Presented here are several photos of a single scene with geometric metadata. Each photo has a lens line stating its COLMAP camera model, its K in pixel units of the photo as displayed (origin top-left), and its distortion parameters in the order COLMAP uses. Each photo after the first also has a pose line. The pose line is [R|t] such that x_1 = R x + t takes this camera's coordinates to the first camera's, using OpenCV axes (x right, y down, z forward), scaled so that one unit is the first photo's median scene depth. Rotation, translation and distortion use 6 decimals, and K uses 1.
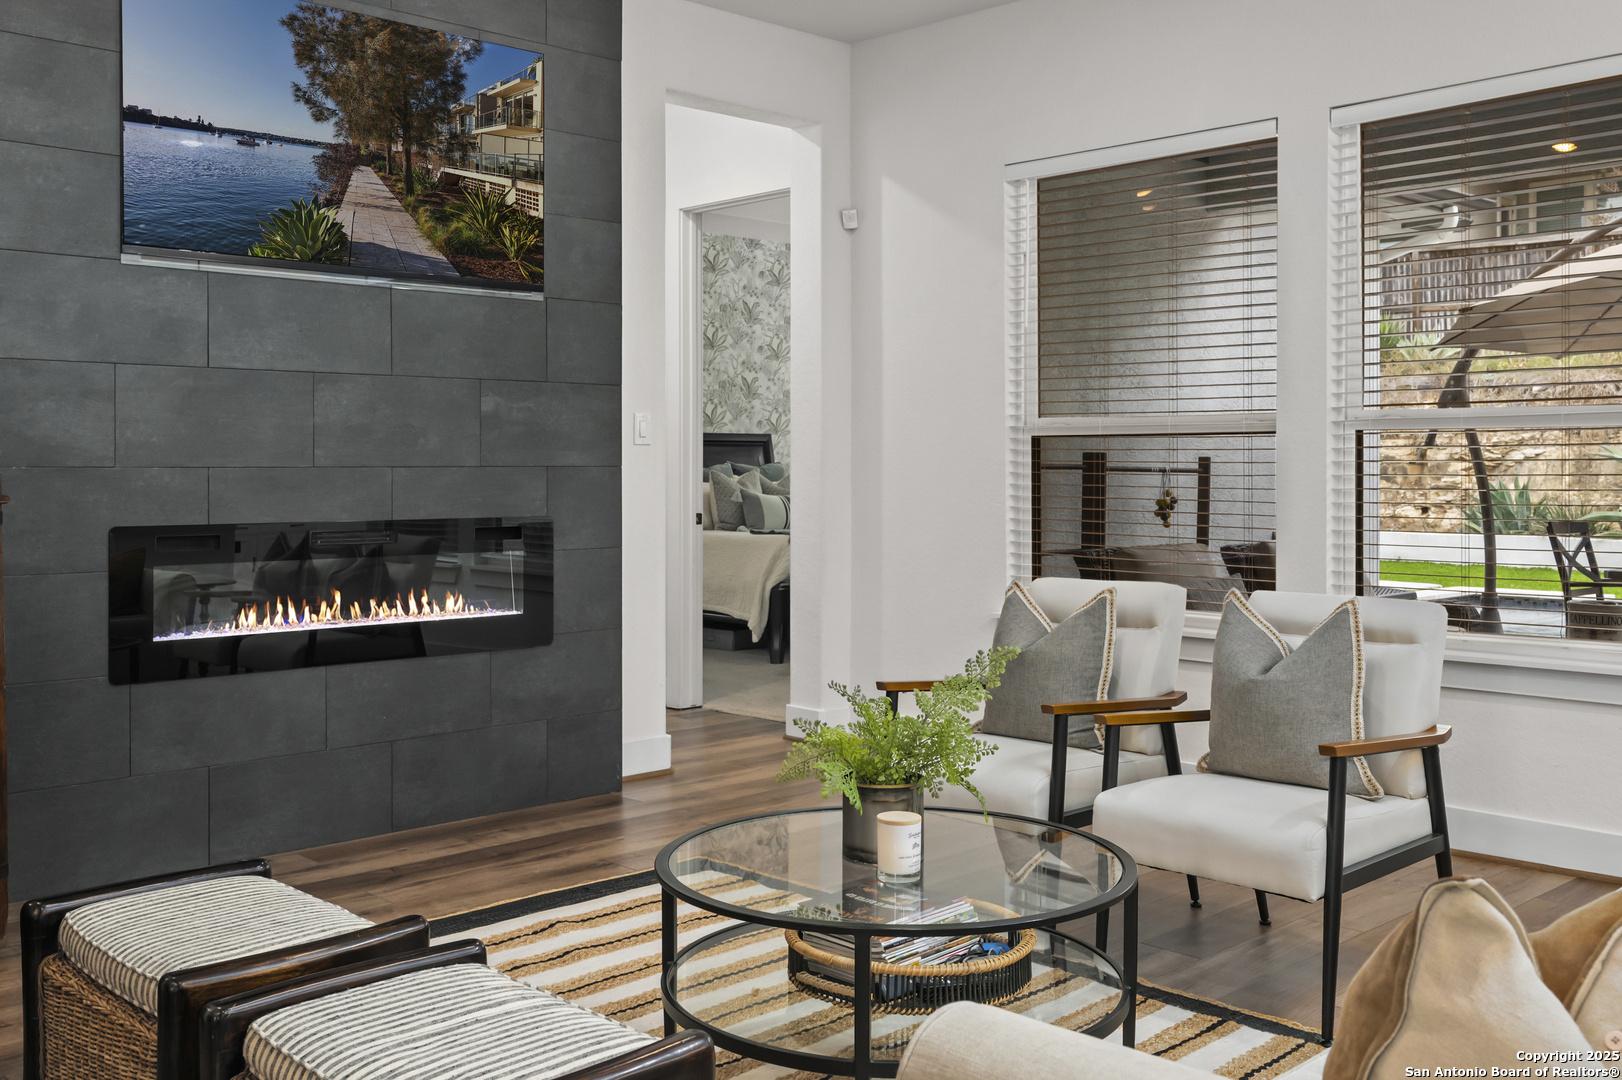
lens RADIAL K [[1533.9, 0, 825.1], [0, 1533.9, 523.6], [0, 0, 1]] dist [-0.001543, 0.000000]
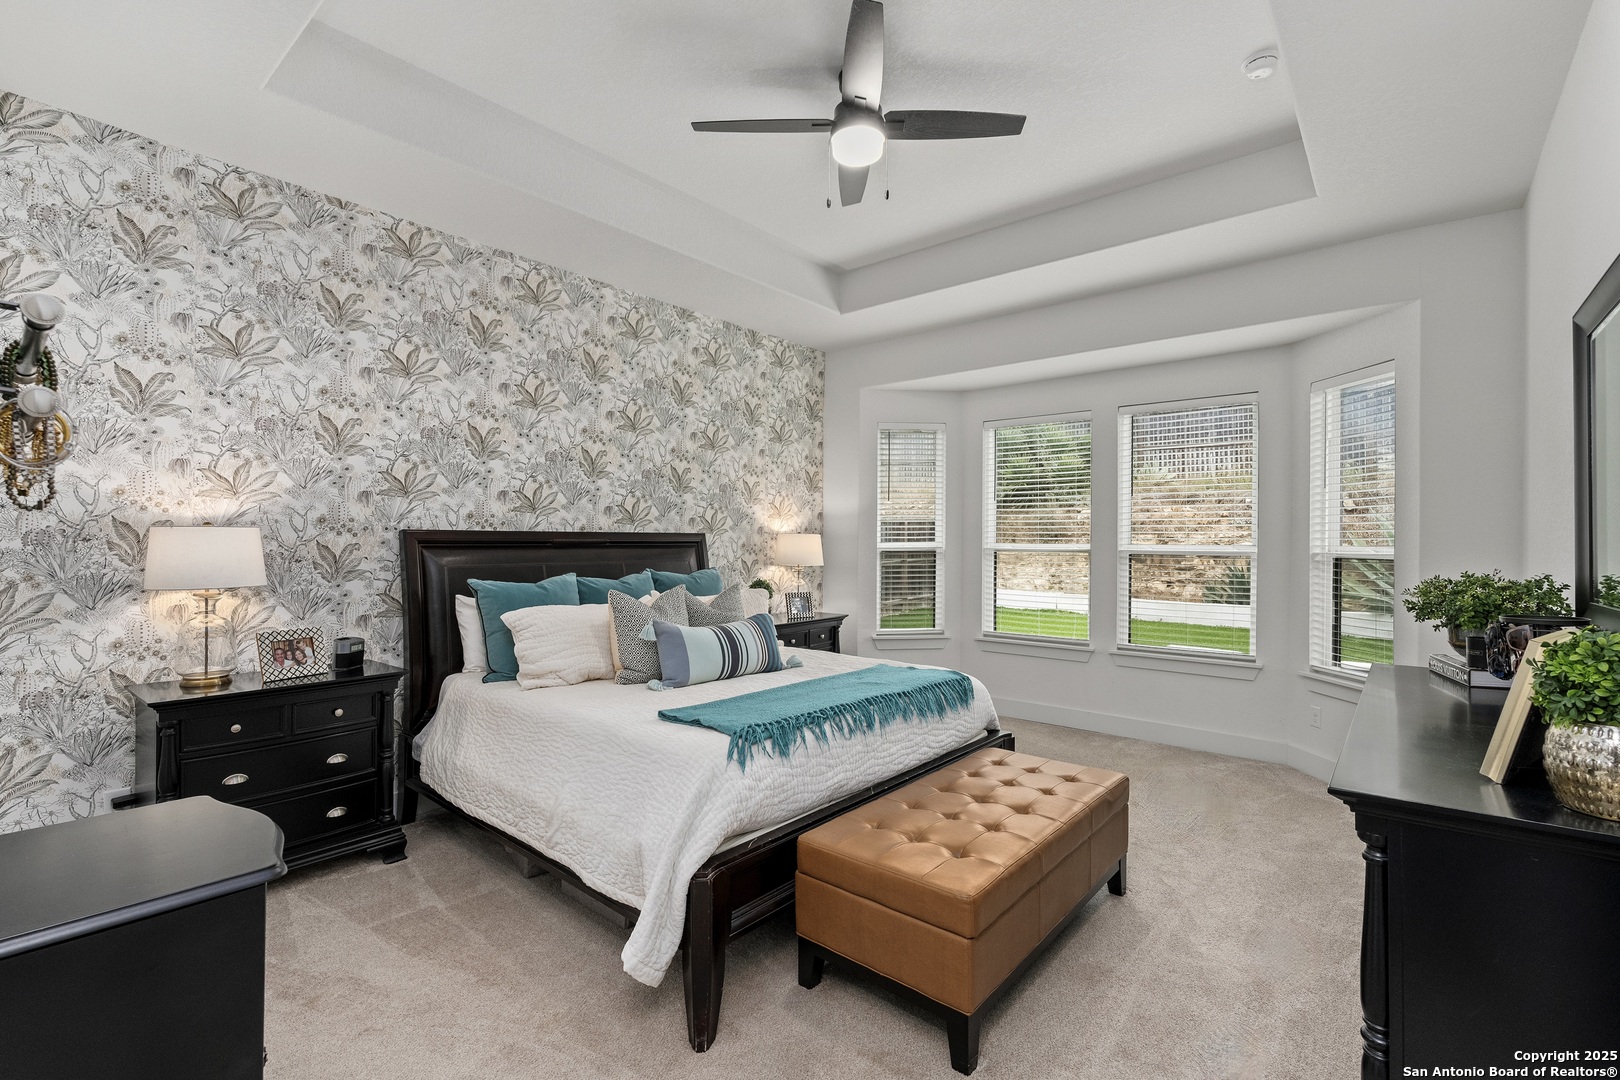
lens RADIAL K [[716.7, 0, 809.3], [0, 716.7, 540.7], [0, 0, 1]] dist [-0.006302, 0.000586]
pose [[0.995167, 0.004358, 0.098096, -0.037533], [-0.000689, 0.999300, -0.037400, -0.089811], [-0.098191, 0.037151, 0.994474, 1.358880]]
